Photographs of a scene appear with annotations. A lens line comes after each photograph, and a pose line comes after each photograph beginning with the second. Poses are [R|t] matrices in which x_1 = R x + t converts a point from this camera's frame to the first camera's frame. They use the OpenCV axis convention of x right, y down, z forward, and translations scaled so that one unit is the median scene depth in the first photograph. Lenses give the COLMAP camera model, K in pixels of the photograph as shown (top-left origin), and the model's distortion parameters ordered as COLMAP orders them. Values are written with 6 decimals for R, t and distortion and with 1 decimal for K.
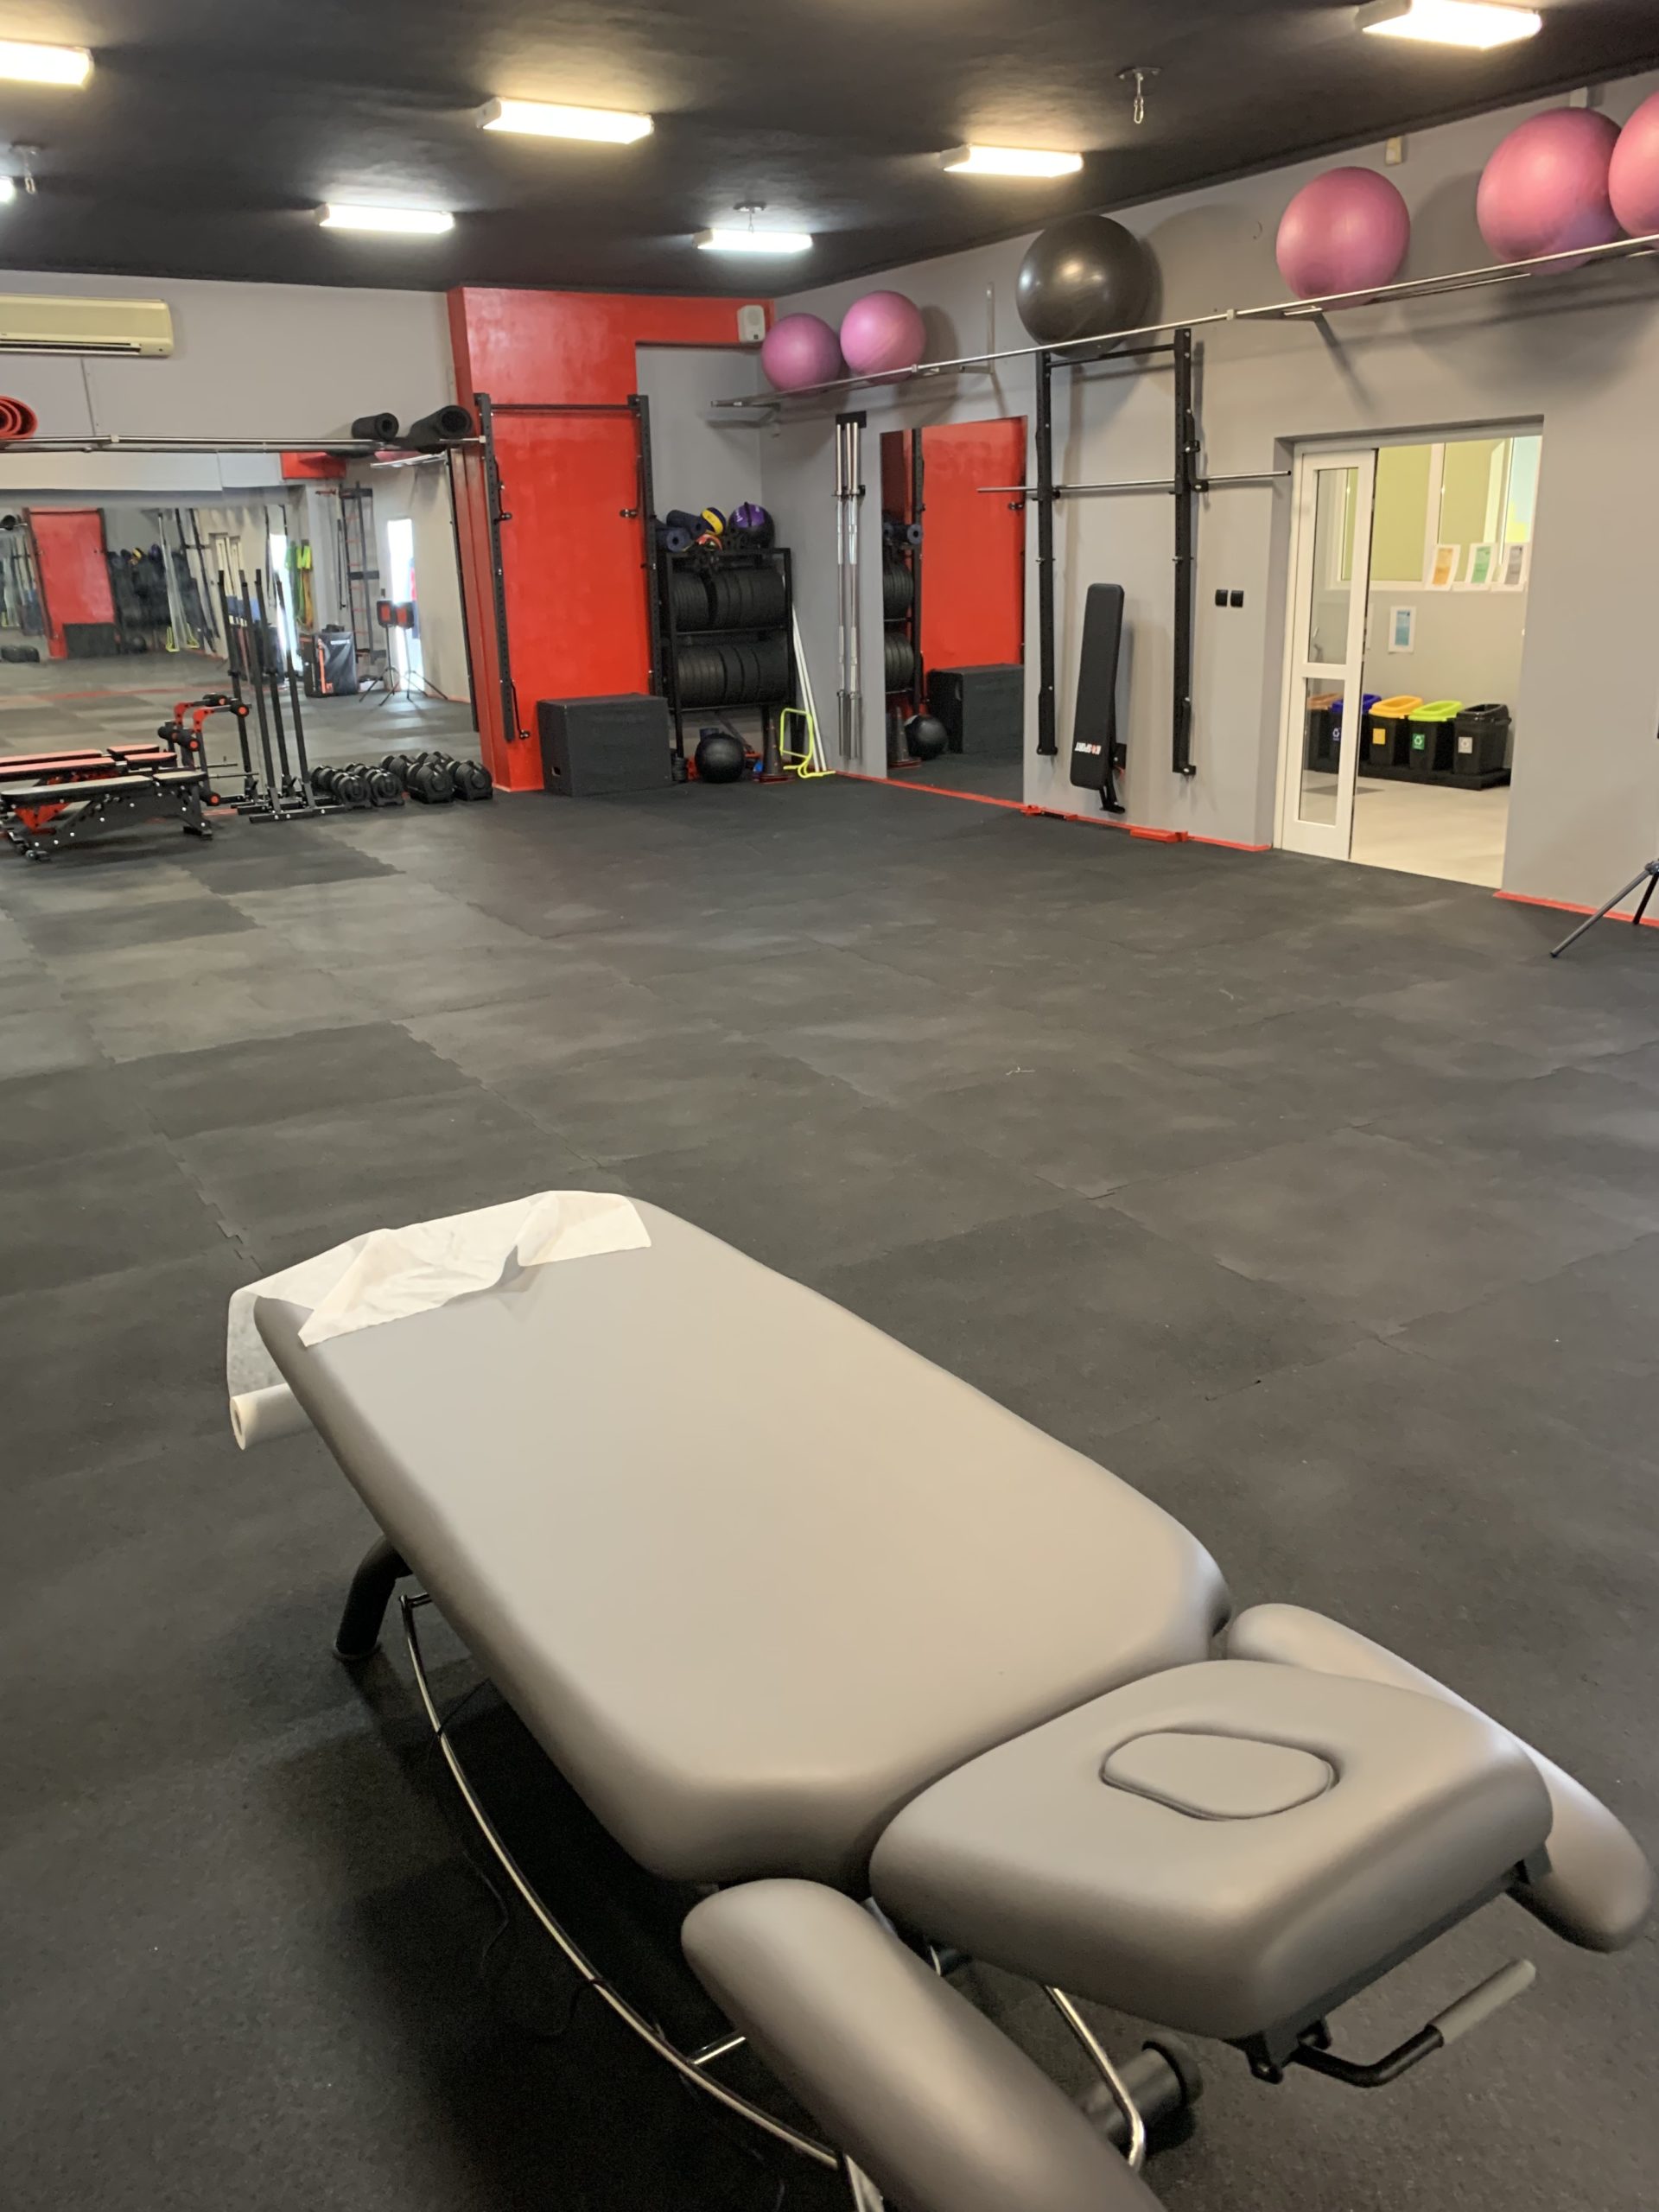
lens RADIAL K [[1710.6, 0, 836.3], [0, 1710.6, 1109.4], [0, 0, 1]] dist [0.010473, 0.001184]
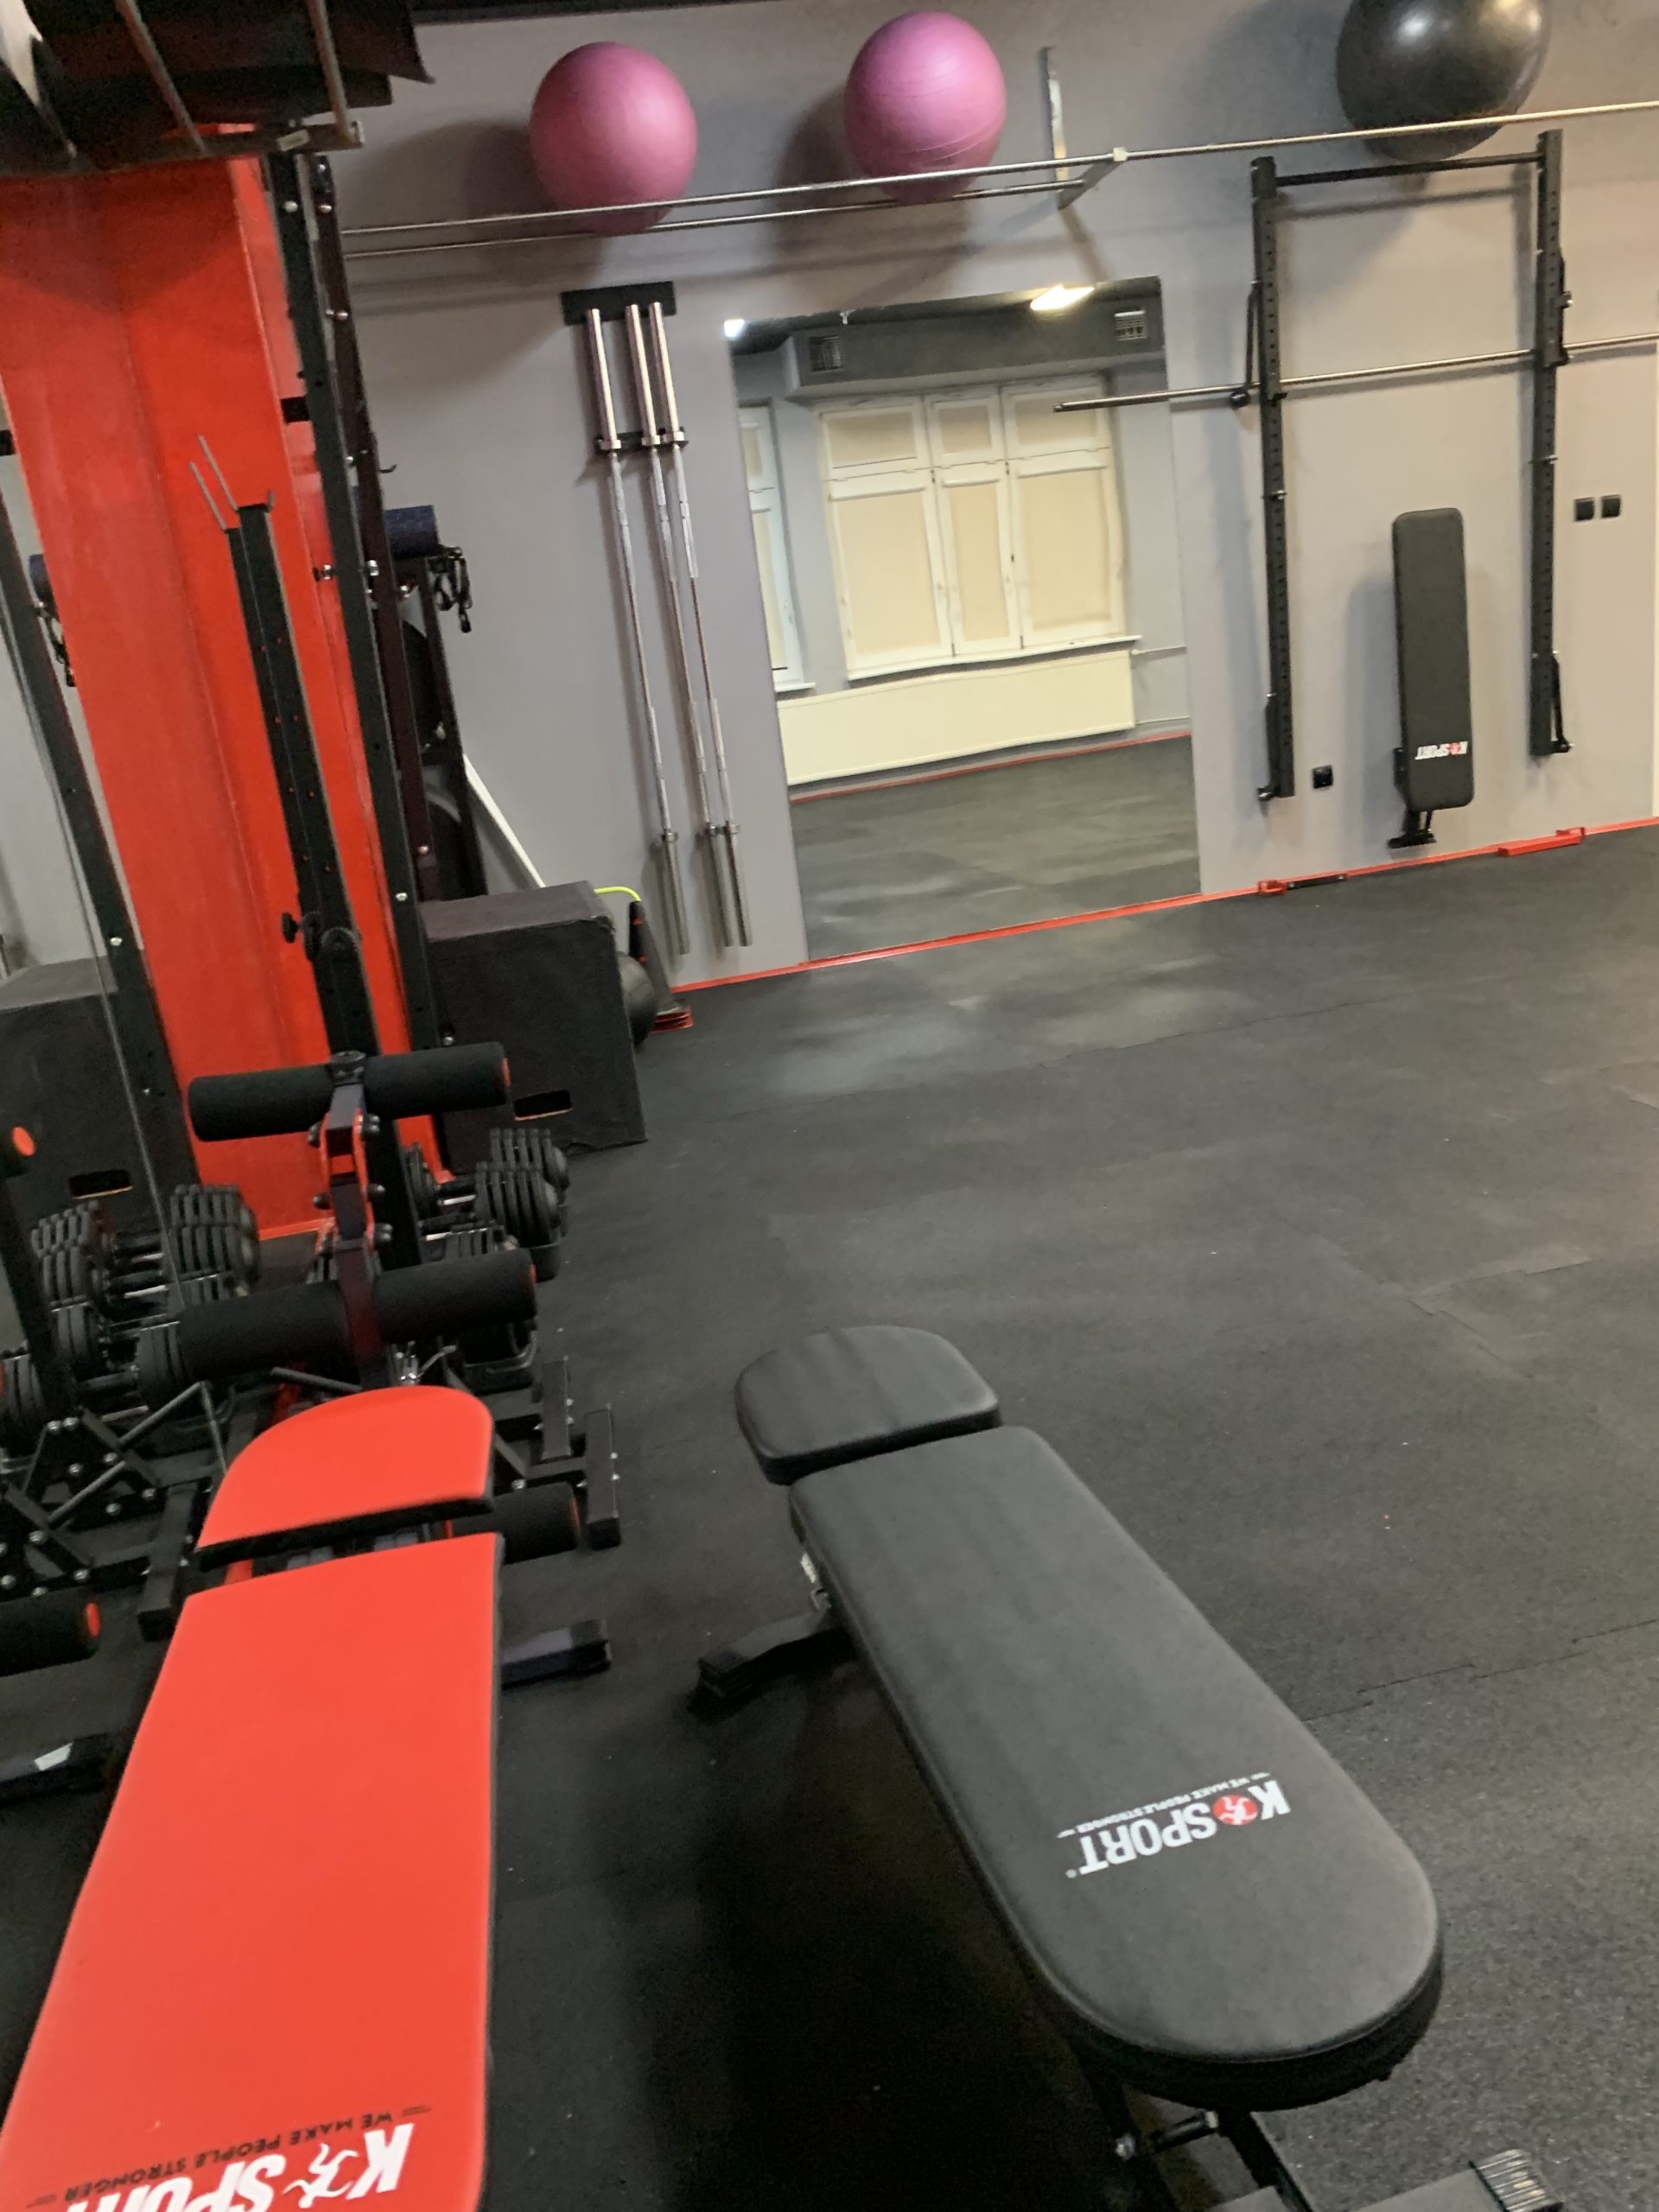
lens RADIAL K [[1710.6, 0, 829.1], [0, 1710.6, 1096.8], [0, 0, 1]] dist [0.010473, 0.001184]
pose [[0.330887, -0.320529, 0.887567, -0.607739], [0.403937, 0.898133, 0.173756, -0.320040], [-0.852847, 0.301028, 0.426654, 1.003033]]
